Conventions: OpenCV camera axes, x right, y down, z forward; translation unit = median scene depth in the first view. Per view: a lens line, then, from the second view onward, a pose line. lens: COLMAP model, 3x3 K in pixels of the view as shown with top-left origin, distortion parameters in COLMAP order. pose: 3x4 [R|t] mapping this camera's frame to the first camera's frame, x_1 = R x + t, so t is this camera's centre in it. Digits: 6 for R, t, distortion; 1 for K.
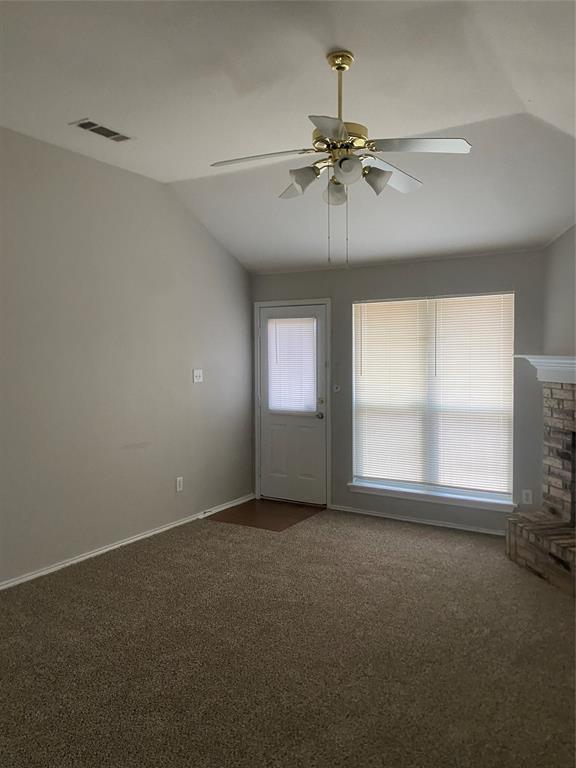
lens RADIAL K [[580.1, 0, 301.8], [0, 580.1, 371.0], [0, 0, 1]] dist [0.100917, -0.210632]
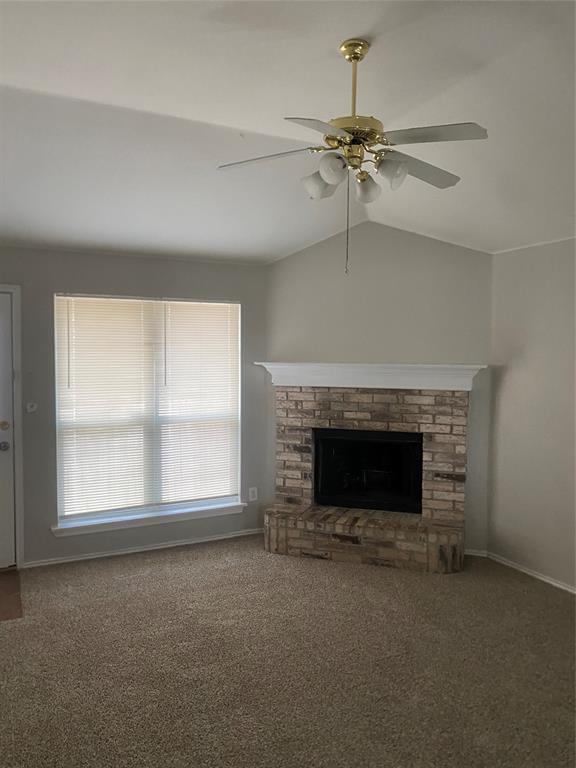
lens RADIAL K [[580.1, 0, 301.8], [0, 580.1, 371.0], [0, 0, 1]] dist [0.100917, -0.210632]
pose [[0.533461, -0.020691, 0.845572, -0.492137], [0.021825, 0.999705, 0.010693, -0.021058], [-0.845543, 0.012750, 0.533755, 0.372495]]
